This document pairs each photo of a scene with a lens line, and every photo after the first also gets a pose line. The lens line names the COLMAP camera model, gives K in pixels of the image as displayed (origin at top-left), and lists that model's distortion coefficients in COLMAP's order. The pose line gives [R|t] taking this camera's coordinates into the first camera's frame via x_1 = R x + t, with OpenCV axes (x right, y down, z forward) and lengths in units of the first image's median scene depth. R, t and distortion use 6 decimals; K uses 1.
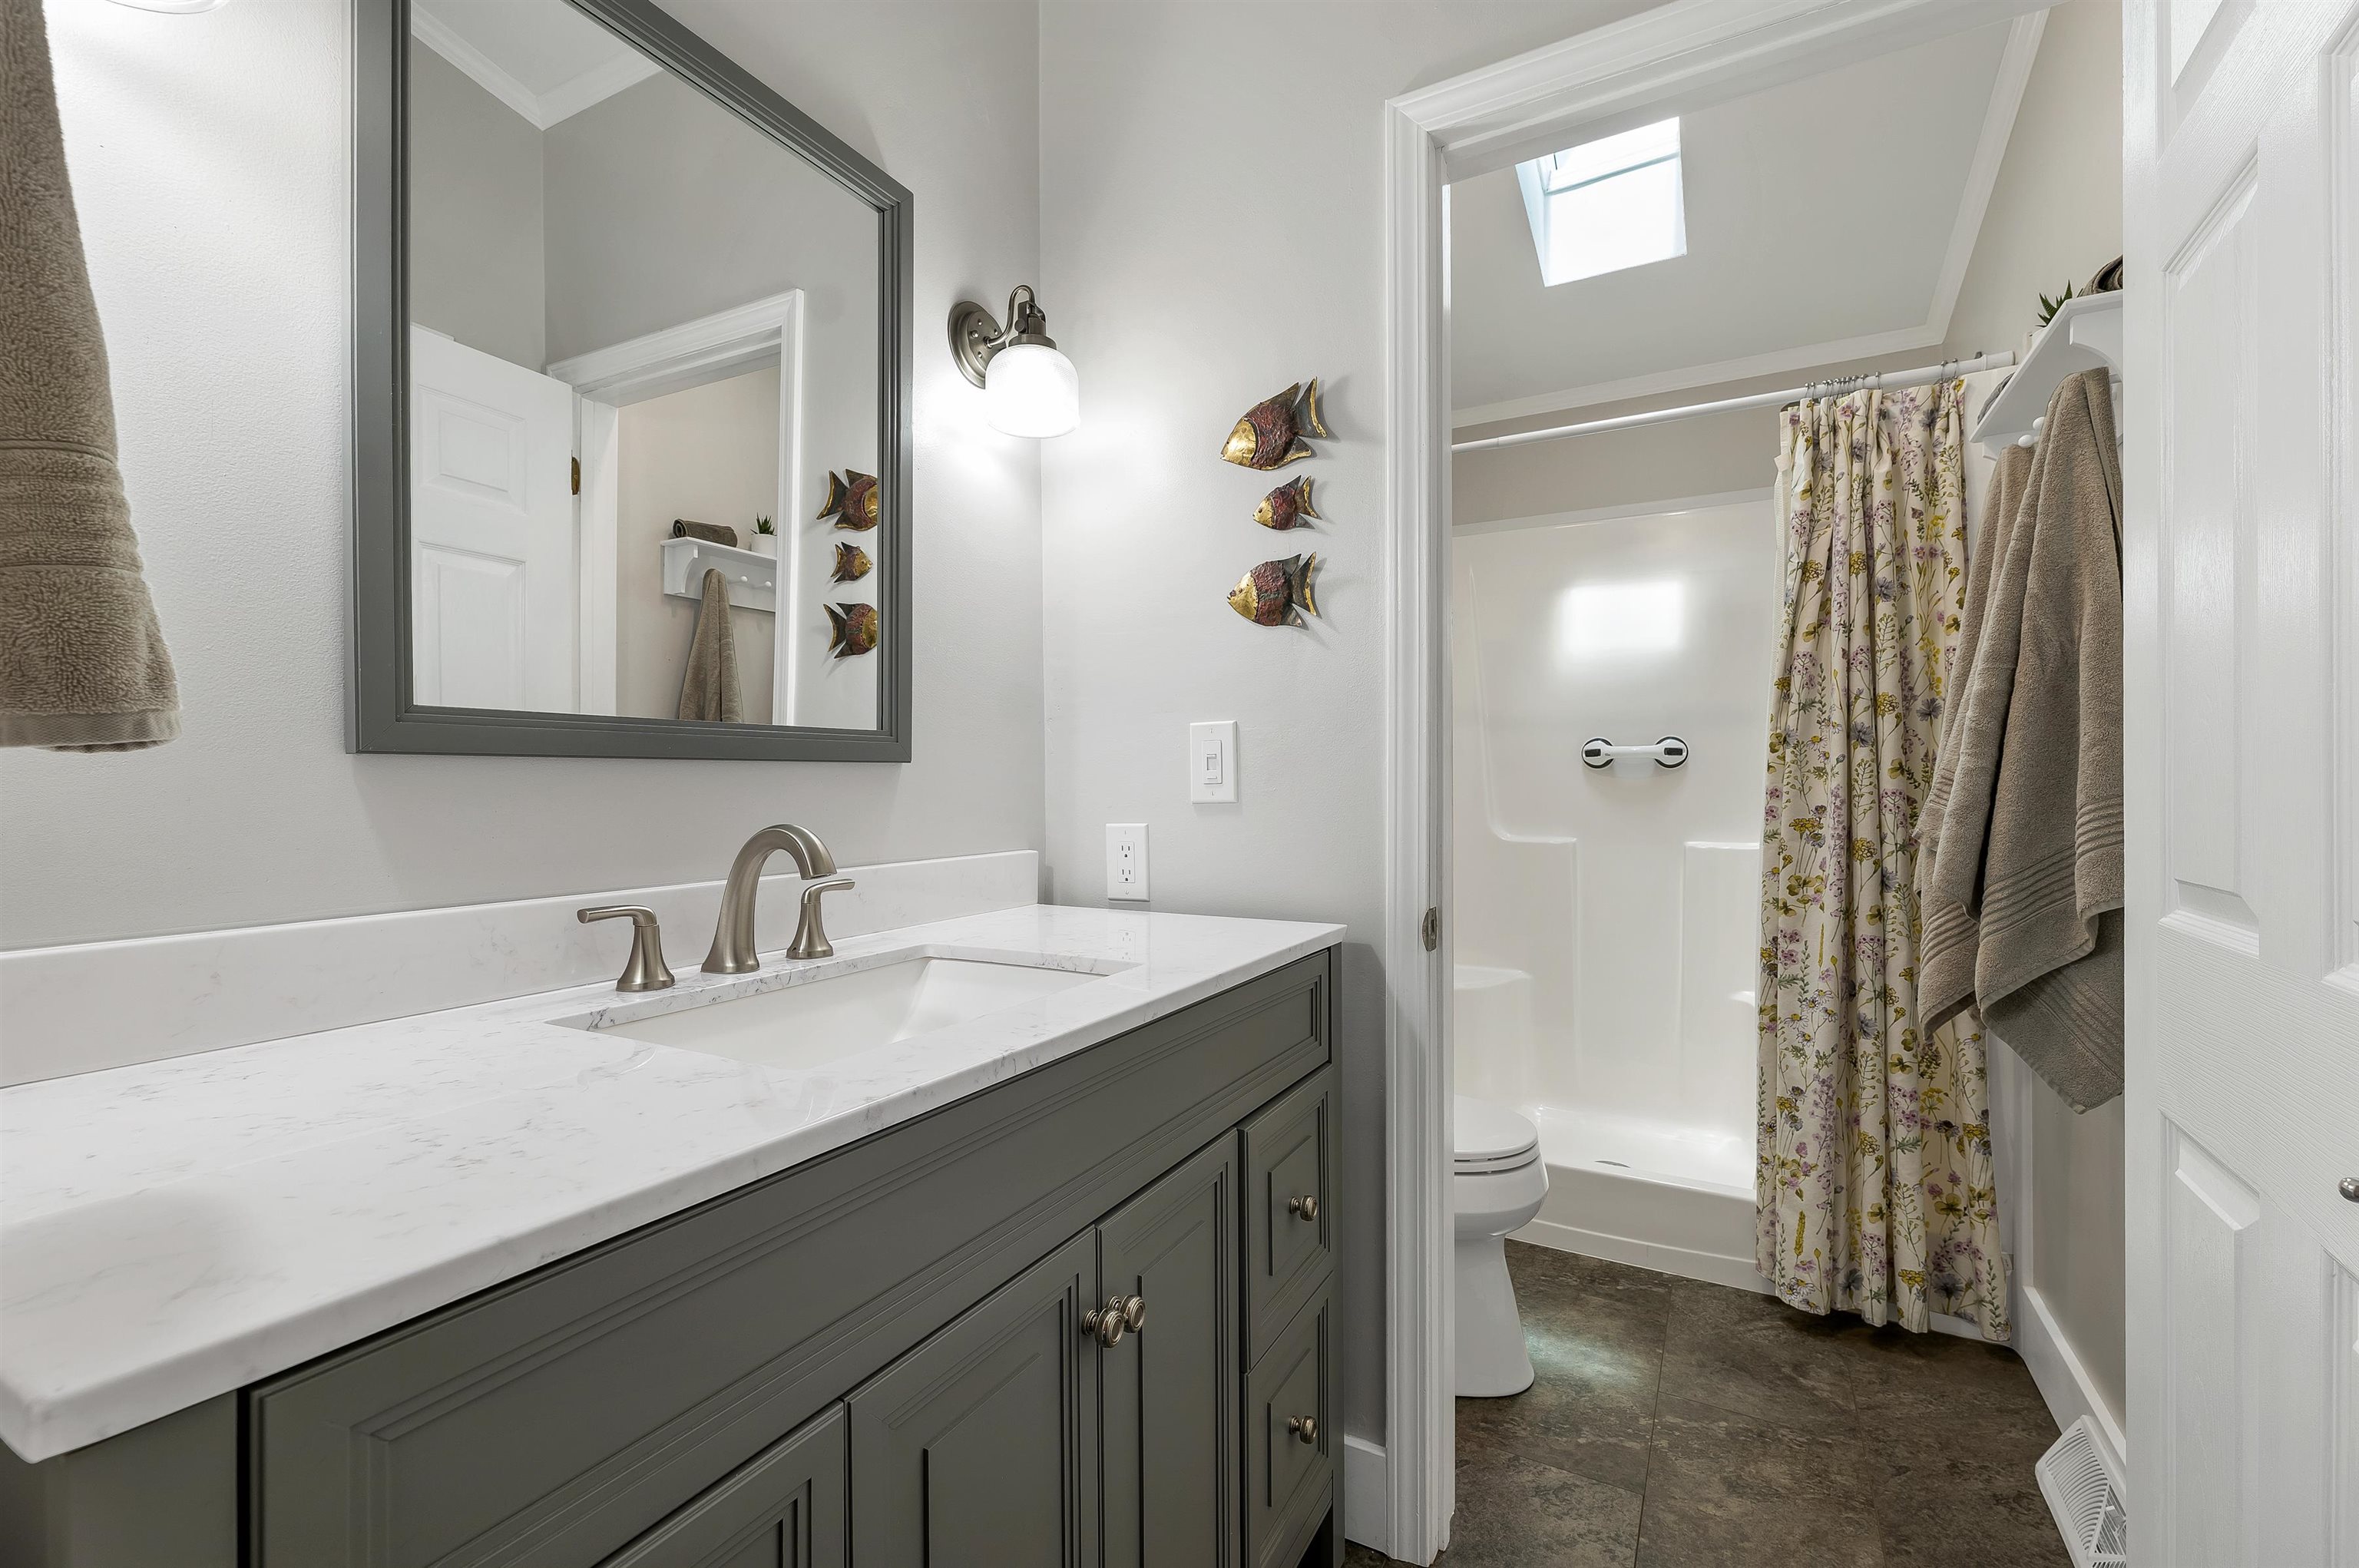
lens RADIAL K [[1002.6, 0, 1186.6], [0, 1002.6, 779.8], [0, 0, 1]] dist [0.001223, 0.000072]
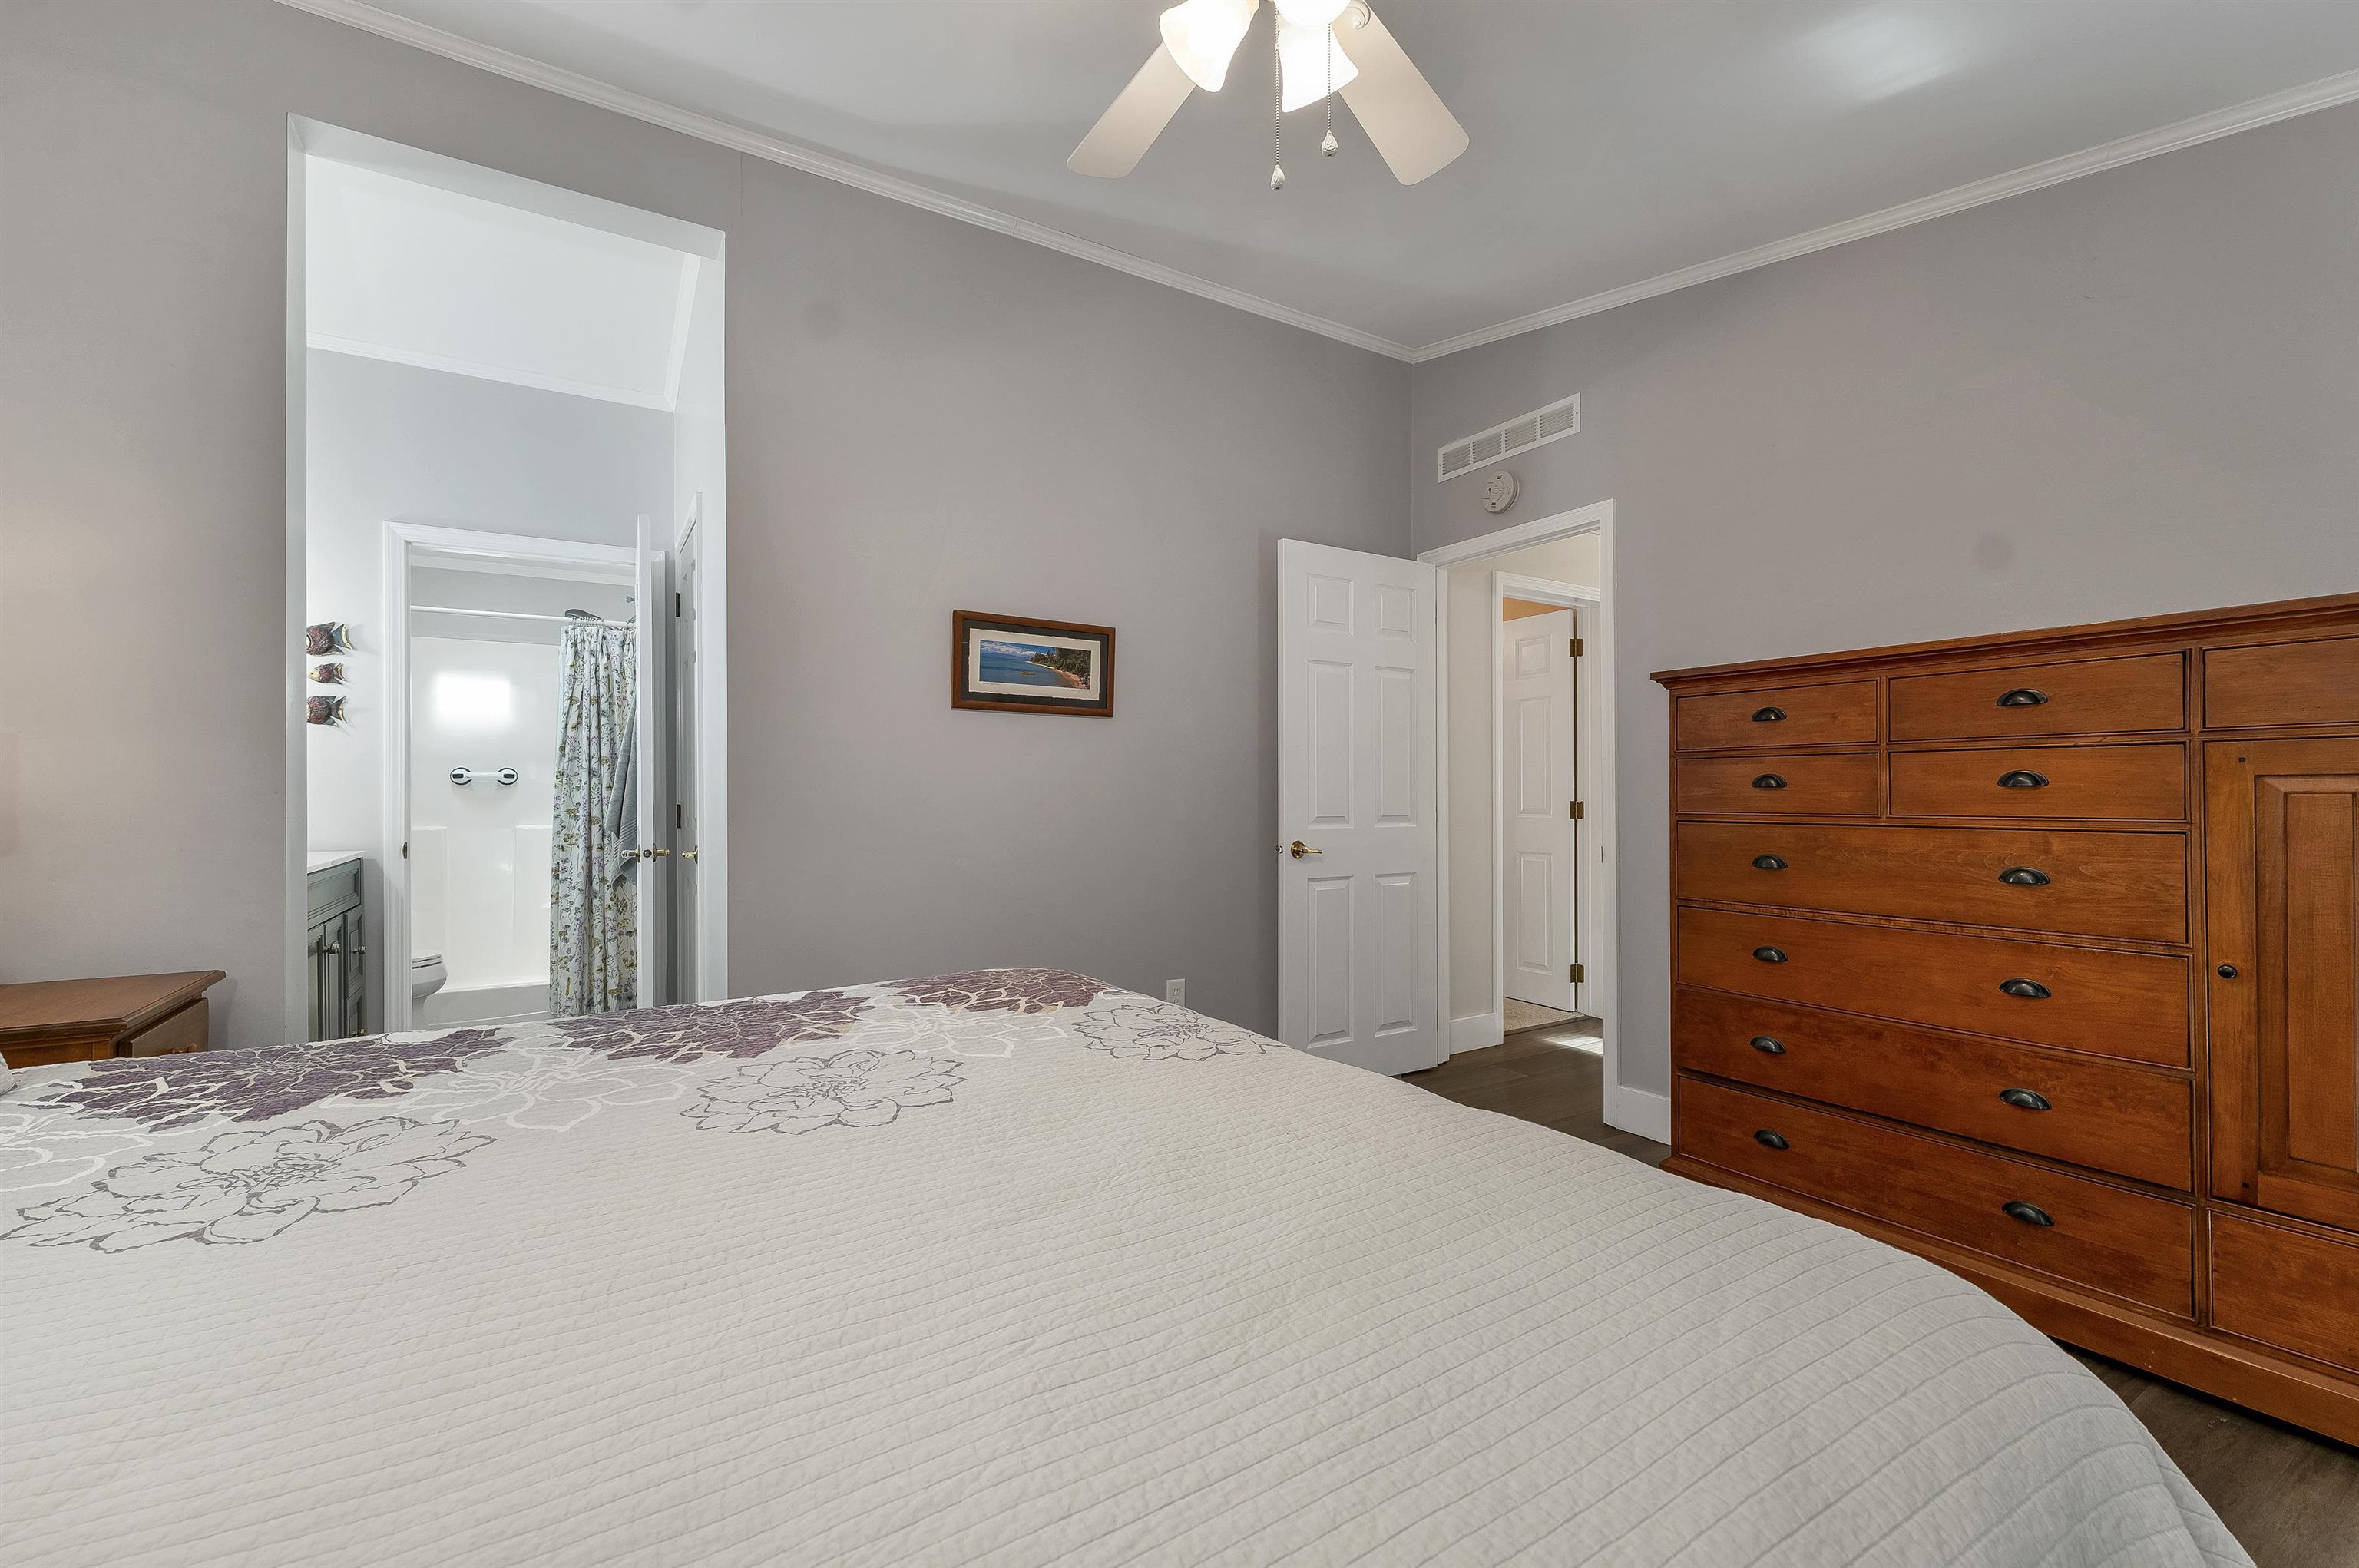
lens RADIAL K [[984.7, 0, 1174.8], [0, 984.7, 793.5], [0, 0, 1]] dist [0.000887, 0.000151]
pose [[0.500453, -0.001670, 0.865762, -0.660853], [0.000088, 0.999998, 0.001878, 0.000061], [-0.865764, -0.000864, 0.500453, -1.359169]]
